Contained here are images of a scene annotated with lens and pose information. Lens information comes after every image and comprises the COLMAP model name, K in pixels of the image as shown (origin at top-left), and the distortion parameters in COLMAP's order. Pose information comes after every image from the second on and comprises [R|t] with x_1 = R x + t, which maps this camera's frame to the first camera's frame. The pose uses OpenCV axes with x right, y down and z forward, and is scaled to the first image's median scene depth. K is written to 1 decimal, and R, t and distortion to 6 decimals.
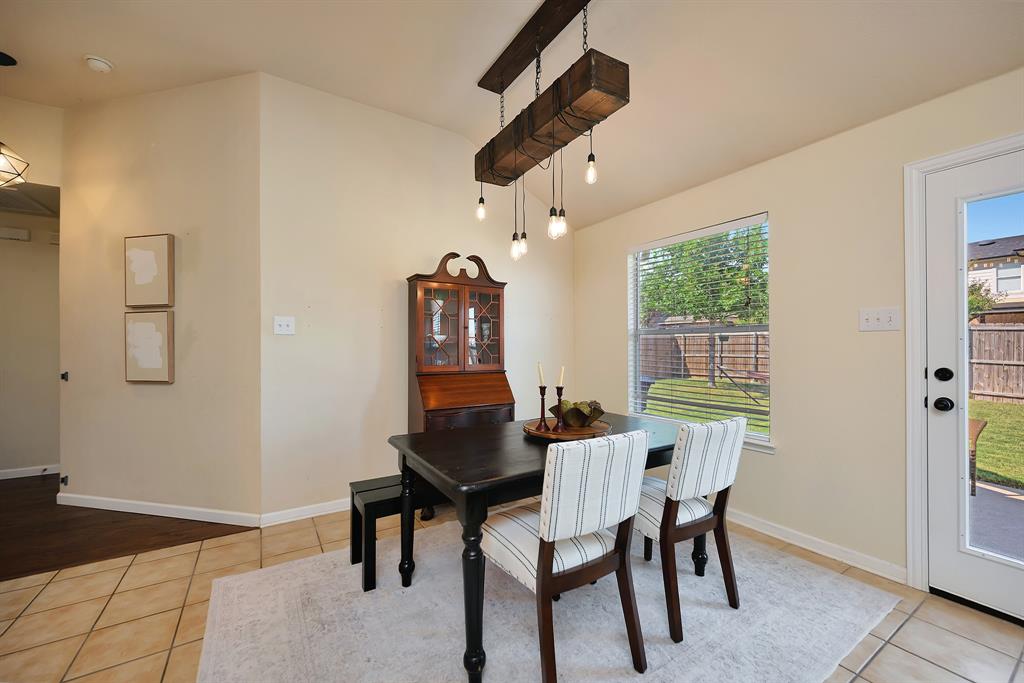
lens RADIAL K [[411.8, 0, 509.4], [0, 411.8, 338.4], [0, 0, 1]] dist [0.005745, 0.001281]
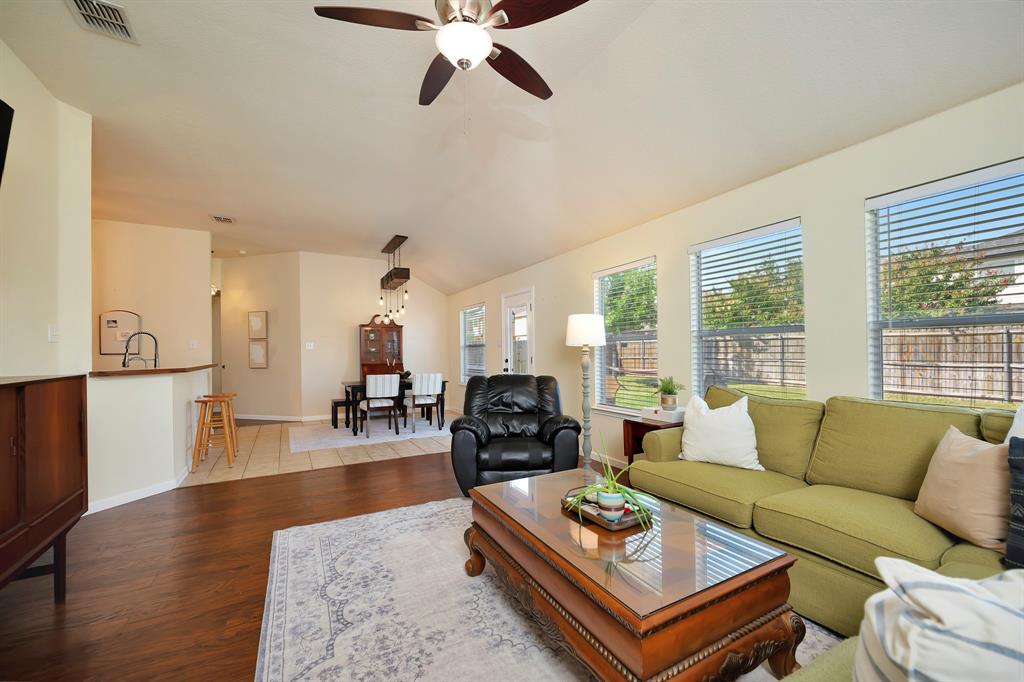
lens RADIAL K [[411.8, 0, 509.3], [0, 411.8, 345.4], [0, 0, 1]] dist [0.005745, 0.001281]
pose [[0.998560, -0.009524, -0.052785, 0.796715], [0.009811, 0.999938, 0.005181, -0.033493], [0.052733, -0.005691, 0.998592, -1.433449]]
